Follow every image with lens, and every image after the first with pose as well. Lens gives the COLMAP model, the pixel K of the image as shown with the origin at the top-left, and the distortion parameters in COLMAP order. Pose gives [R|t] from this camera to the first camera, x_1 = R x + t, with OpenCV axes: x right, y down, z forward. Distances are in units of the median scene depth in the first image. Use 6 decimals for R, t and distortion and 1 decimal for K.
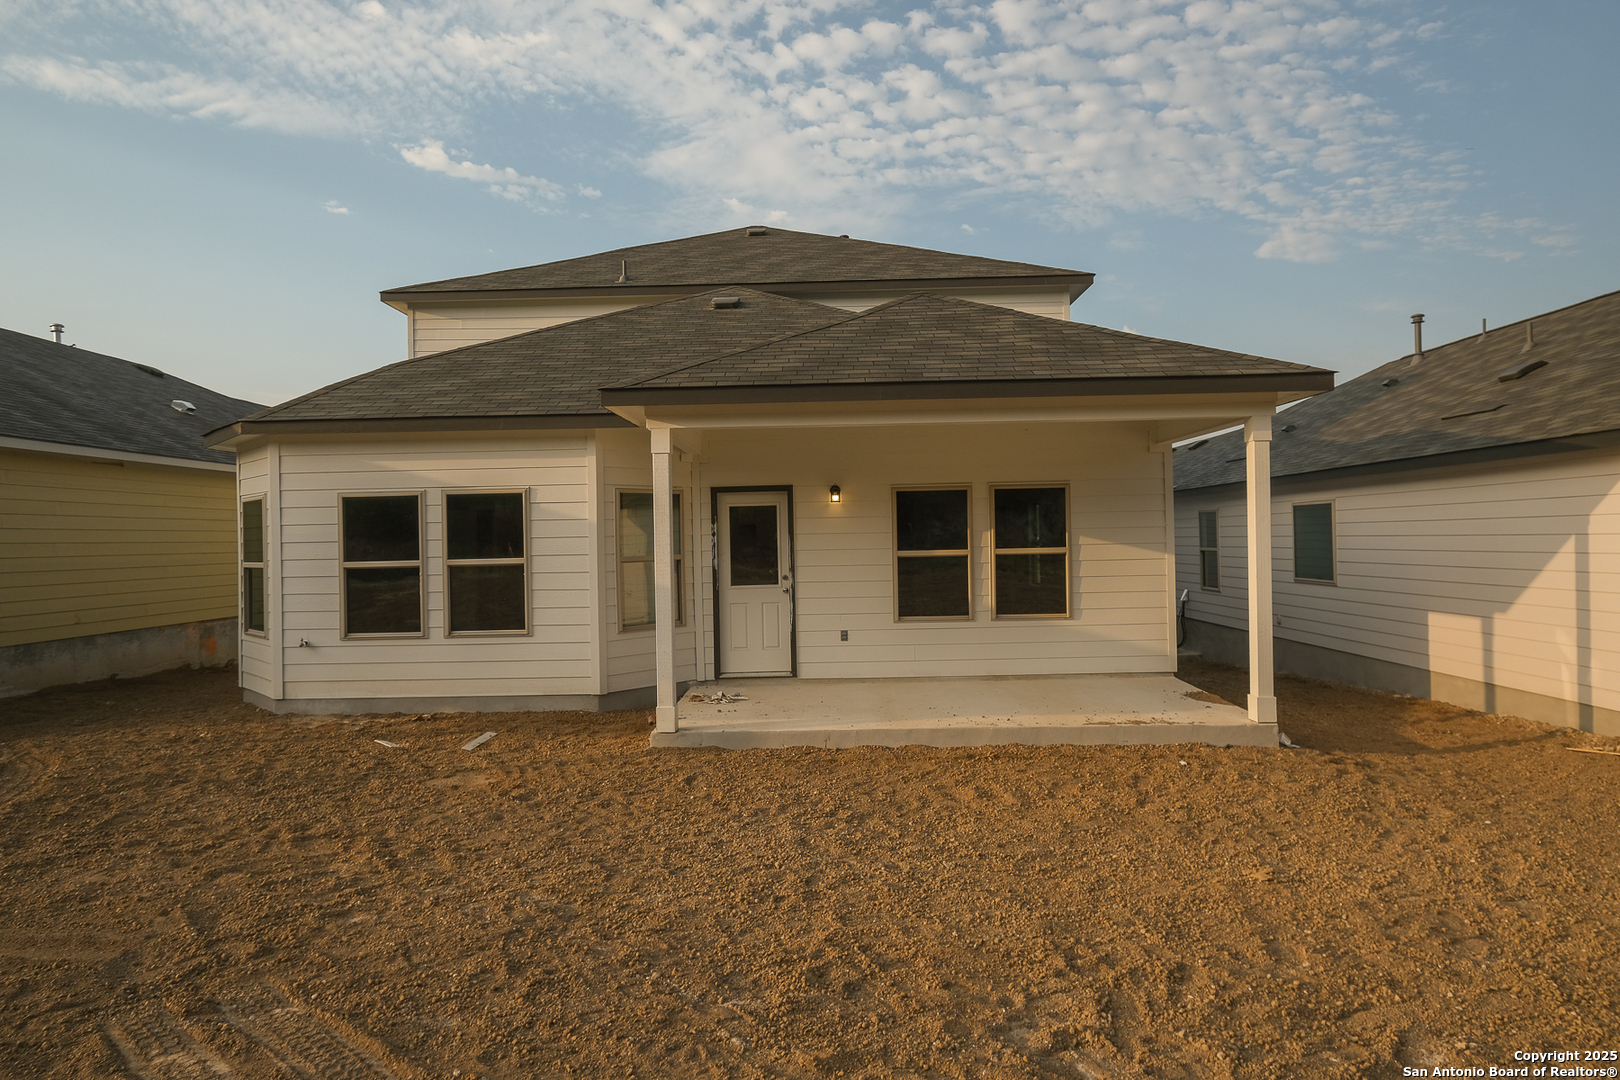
lens RADIAL K [[928.3, 0, 783.5], [0, 928.3, 541.7], [0, 0, 1]] dist [-0.001210, -0.001459]
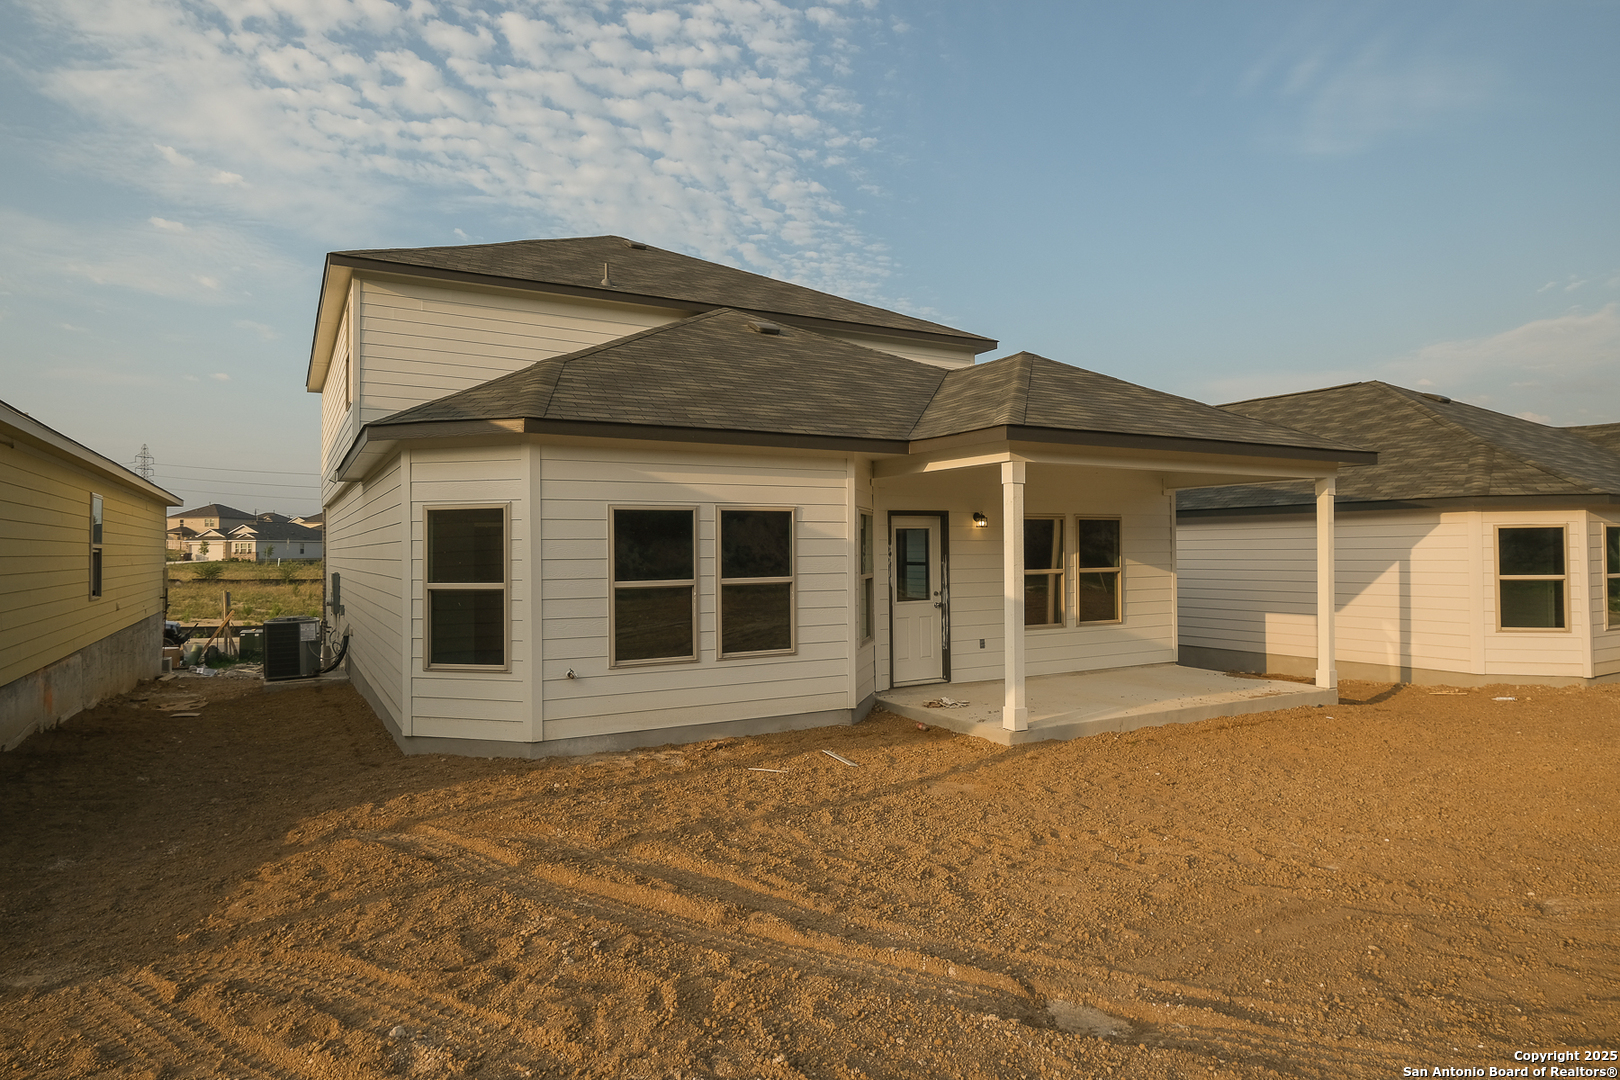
lens RADIAL K [[928.3, 0, 783.5], [0, 928.3, 541.7], [0, 0, 1]] dist [-0.001210, -0.001459]
pose [[0.865247, 0.016760, 0.501065, -0.783405], [-0.007971, 0.999775, -0.019677, -0.000143], [-0.501282, 0.013031, 0.865186, 0.140627]]
